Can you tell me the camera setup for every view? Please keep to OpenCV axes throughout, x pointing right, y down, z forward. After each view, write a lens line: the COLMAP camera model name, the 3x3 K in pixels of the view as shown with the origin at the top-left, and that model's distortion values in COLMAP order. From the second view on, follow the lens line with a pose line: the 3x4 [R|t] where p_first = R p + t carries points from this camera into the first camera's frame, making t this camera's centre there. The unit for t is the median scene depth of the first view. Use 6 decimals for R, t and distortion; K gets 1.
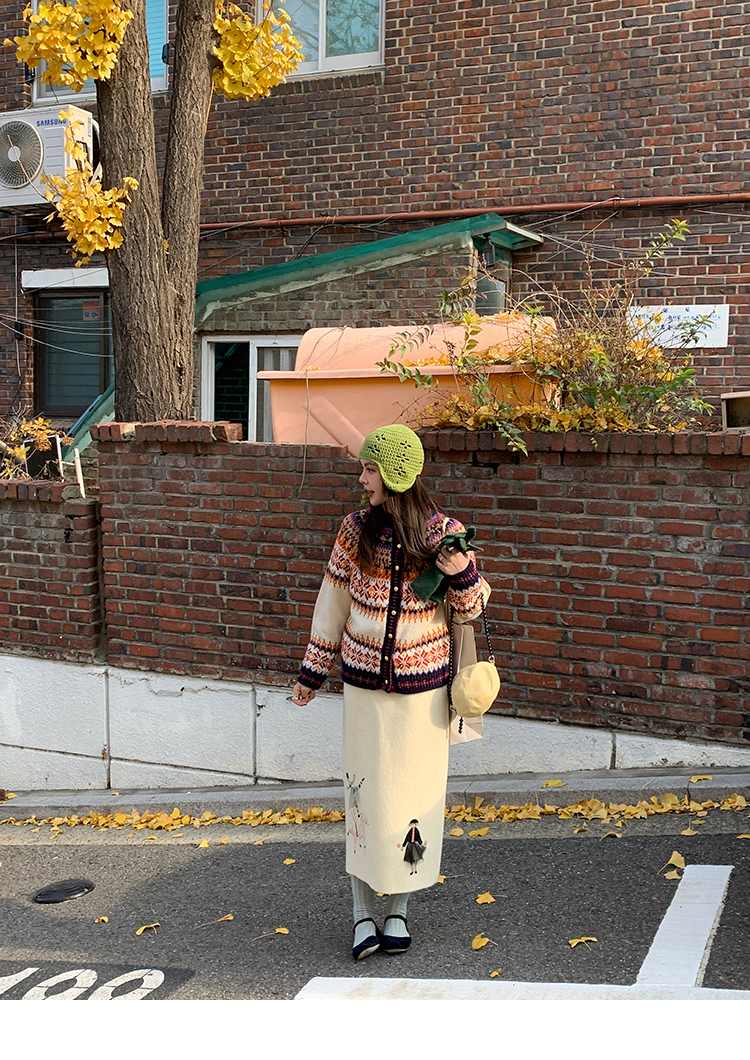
lens RADIAL K [[1197.3, 0, 375.9], [0, 1197.3, 537.3], [0, 0, 1]] dist [0.014497, 0.000000]
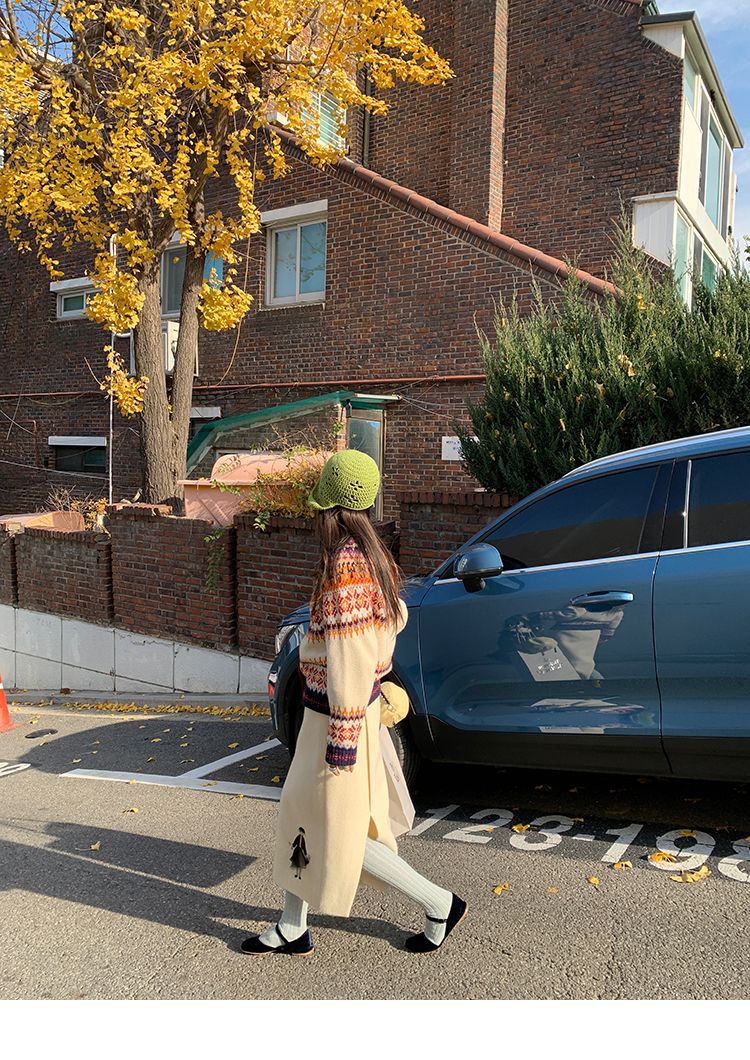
lens RADIAL K [[817.6, 0, 374.3], [0, 817.6, 518.8], [0, 0, 1]] dist [0.008660, -0.000110]
pose [[0.981855, 0.023185, -0.188213, 0.421891], [-0.030693, 0.998841, -0.037075, -0.032050], [0.187135, 0.042179, 0.981428, -0.226447]]
